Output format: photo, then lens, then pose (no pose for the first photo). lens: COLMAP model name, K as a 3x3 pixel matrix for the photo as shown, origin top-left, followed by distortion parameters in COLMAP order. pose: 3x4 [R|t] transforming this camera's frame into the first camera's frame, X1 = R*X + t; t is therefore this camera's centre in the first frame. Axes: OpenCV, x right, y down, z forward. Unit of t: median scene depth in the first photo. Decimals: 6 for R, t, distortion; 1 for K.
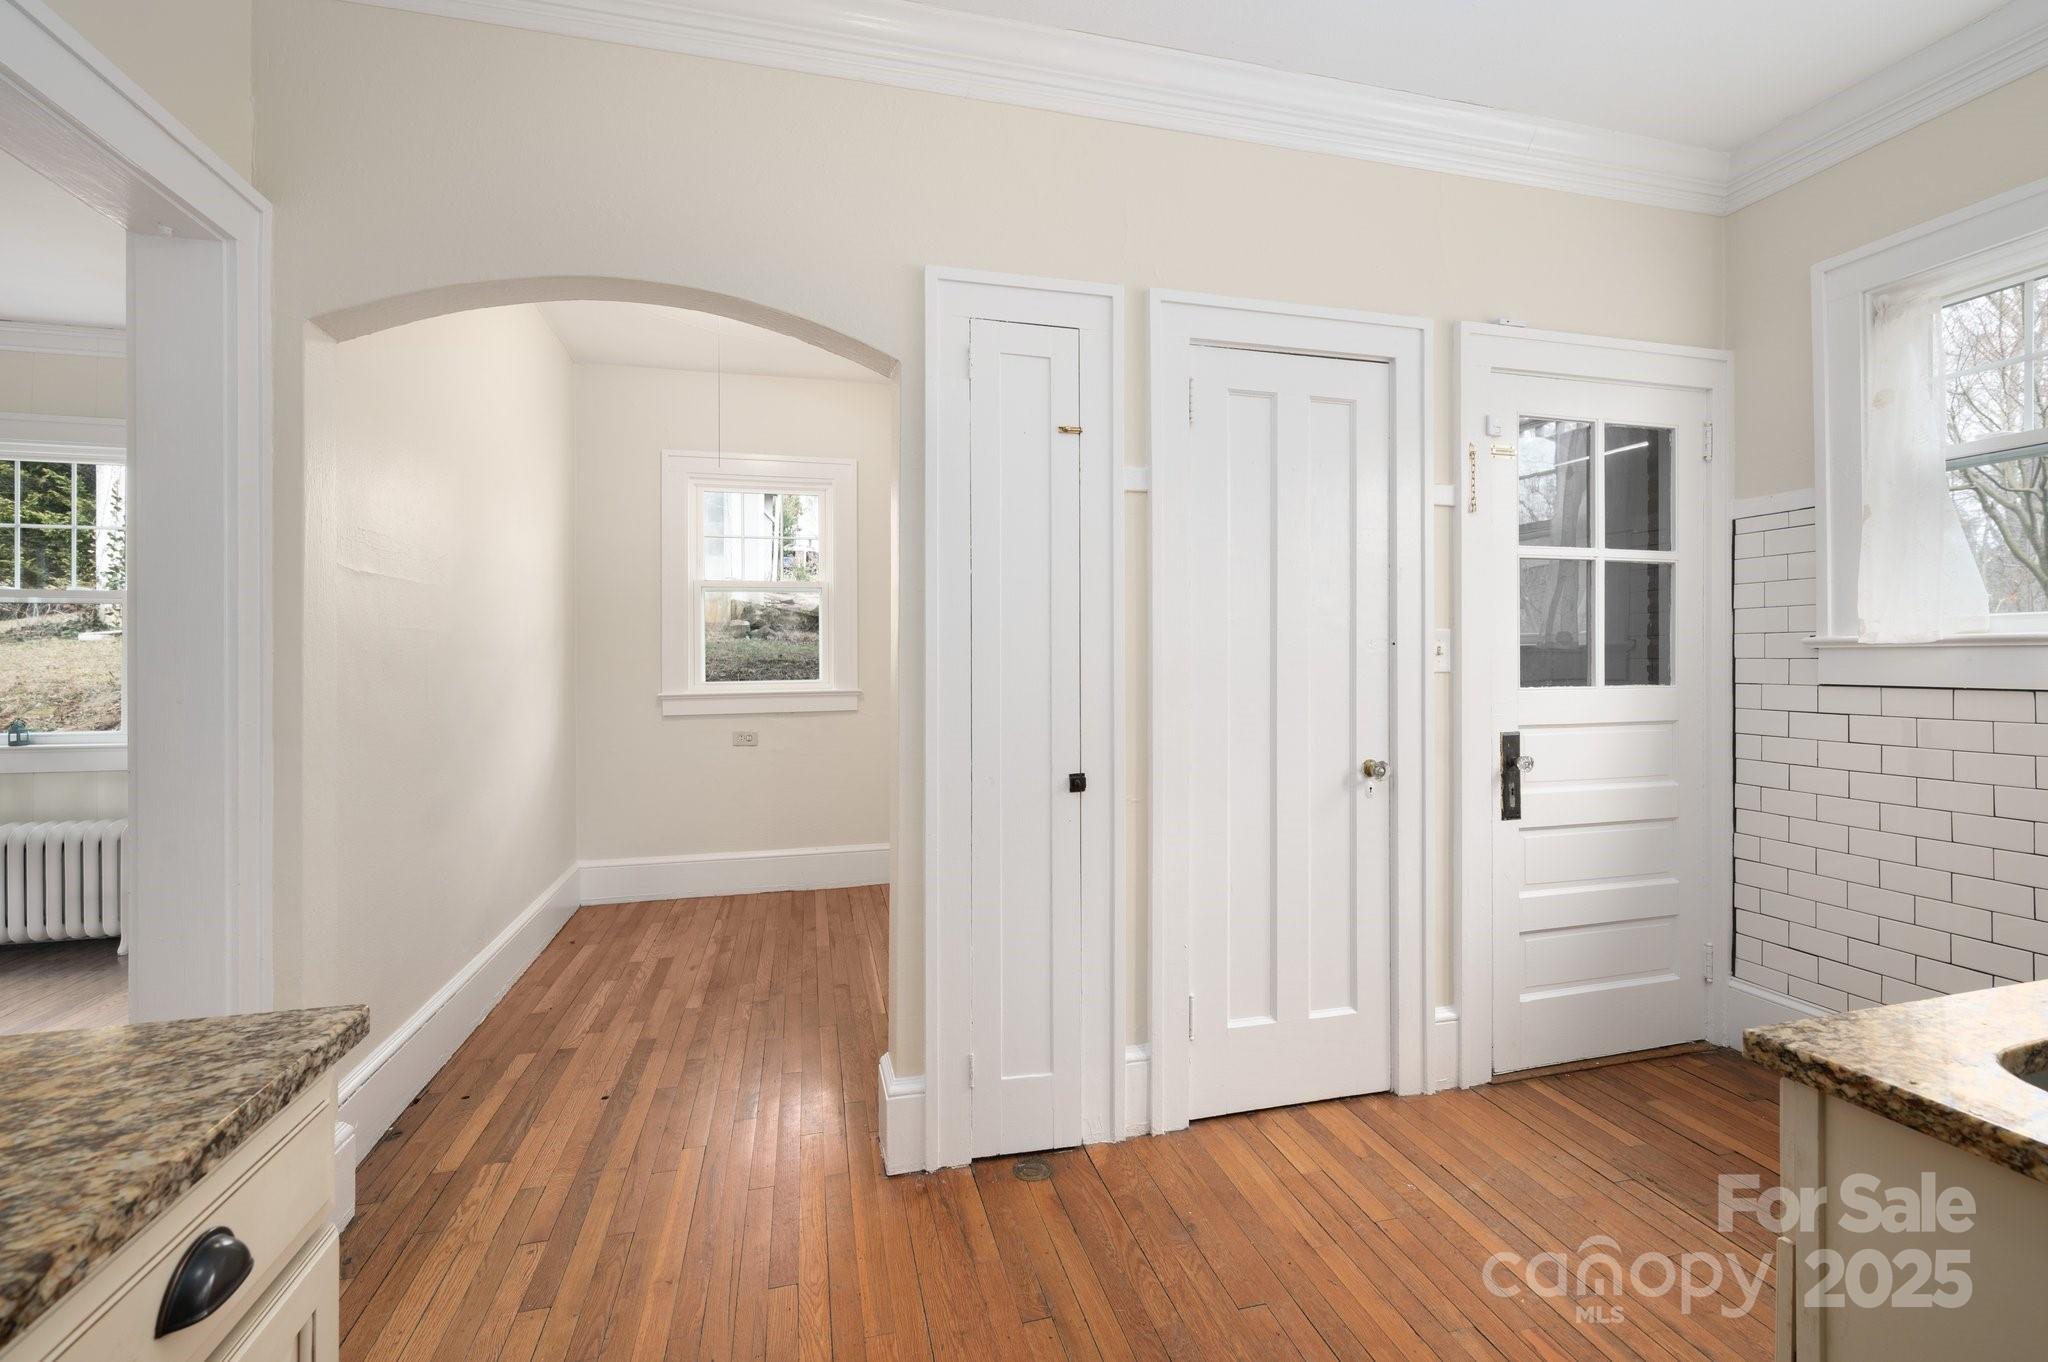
lens RADIAL K [[856.4, 0, 1025.5], [0, 856.4, 668.3], [0, 0, 1]] dist [0.001776, 0.000042]
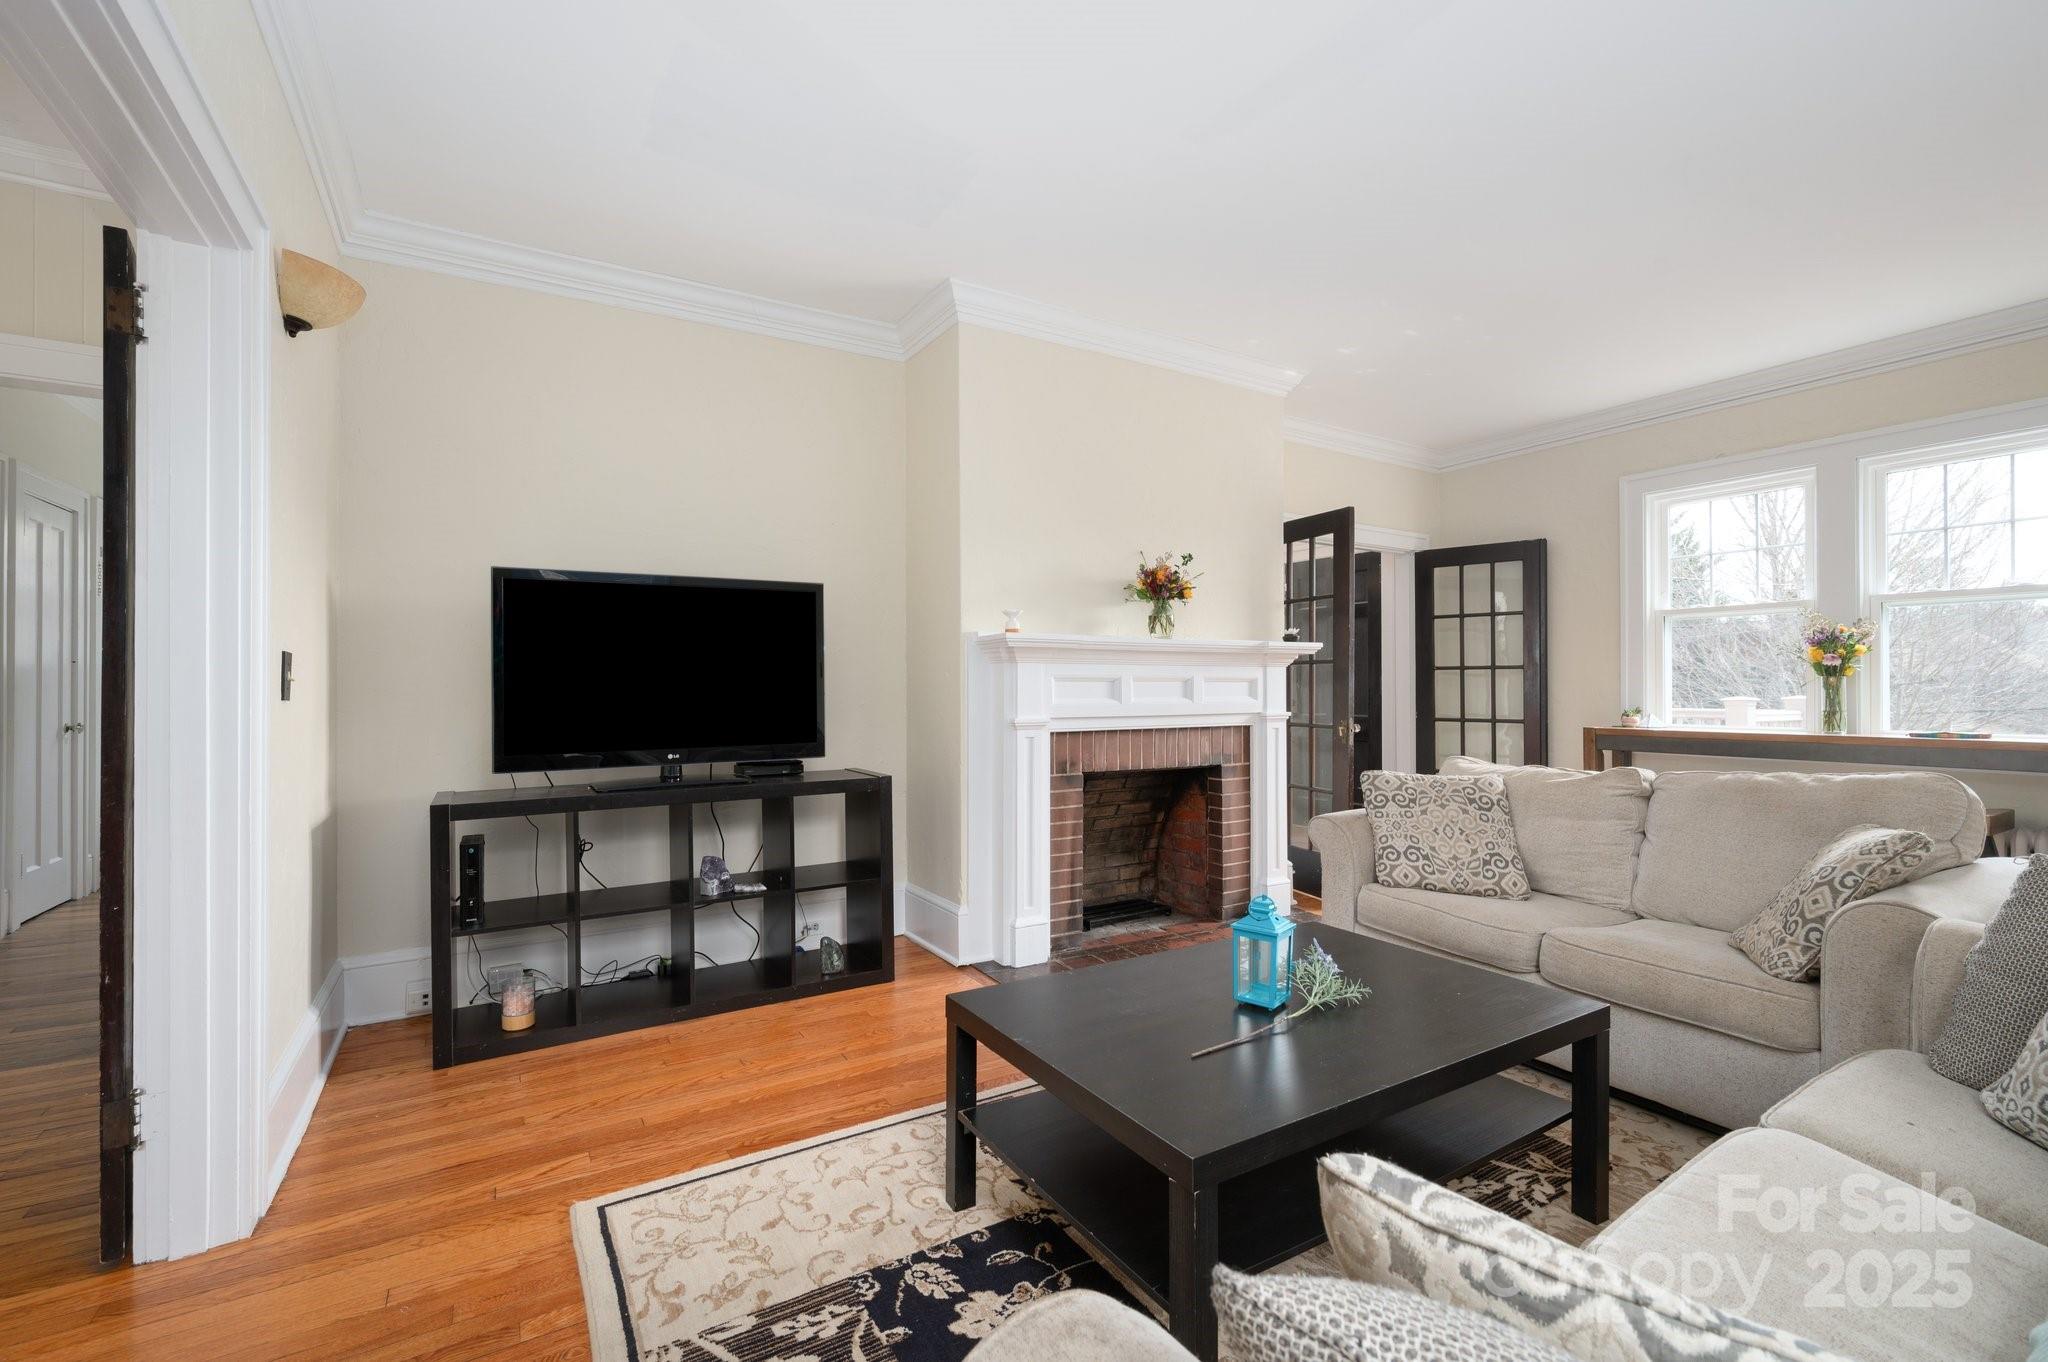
lens RADIAL K [[856.4, 0, 1021.4], [0, 856.4, 681.7], [0, 0, 1]] dist [0.001776, 0.000042]
pose [[-0.291067, 0.004008, 0.956694, -2.002524], [0.001920, 0.999992, -0.003606, 0.026272], [-0.956701, 0.000787, -0.291072, -0.451775]]
